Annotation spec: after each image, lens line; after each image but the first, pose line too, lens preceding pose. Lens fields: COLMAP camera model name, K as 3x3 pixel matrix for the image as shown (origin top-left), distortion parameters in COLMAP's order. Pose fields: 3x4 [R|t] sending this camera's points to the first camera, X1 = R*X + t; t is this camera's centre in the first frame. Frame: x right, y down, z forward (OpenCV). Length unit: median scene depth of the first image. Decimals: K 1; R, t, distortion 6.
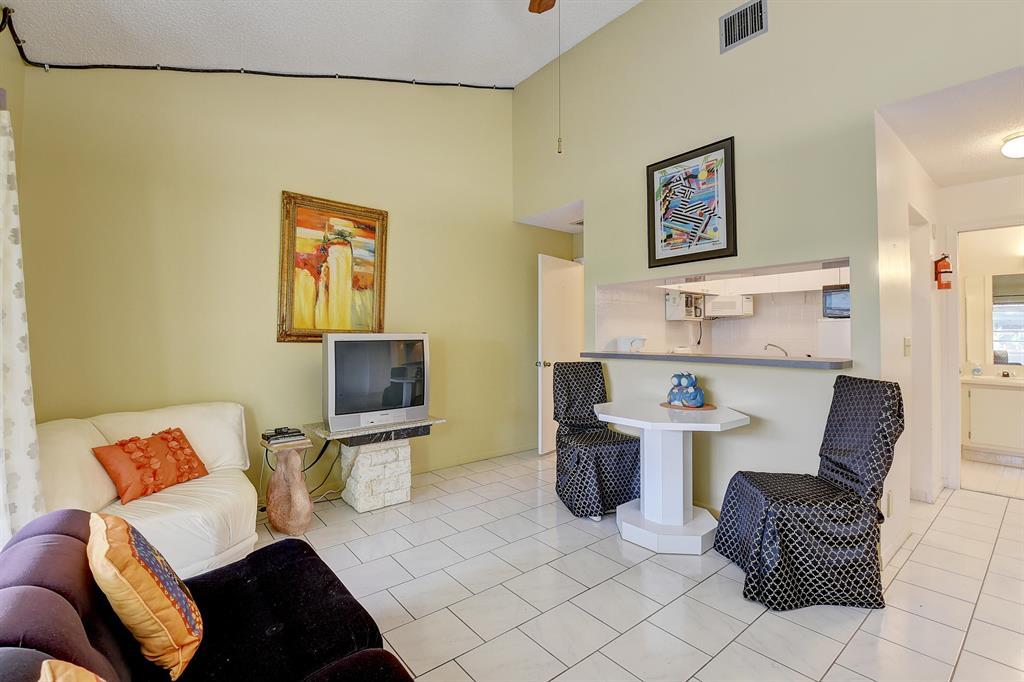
lens RADIAL K [[450.8, 0, 512.2], [0, 450.8, 335.9], [0, 0, 1]] dist [-0.018539, -0.006879]
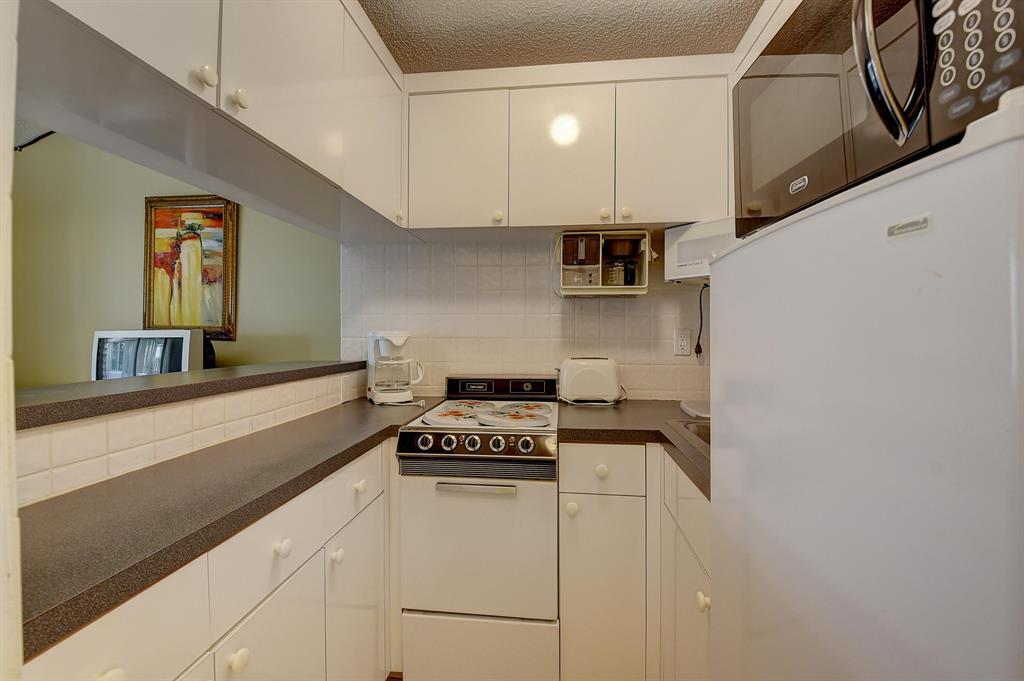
lens RADIAL K [[450.8, 0, 509.3], [0, 450.8, 335.2], [0, 0, 1]] dist [-0.018539, -0.006879]
pose [[0.700252, 0.006026, -0.713870, 0.801225], [0.001790, 0.999946, 0.010197, -0.002362], [0.713893, -0.008418, 0.700204, 0.819874]]
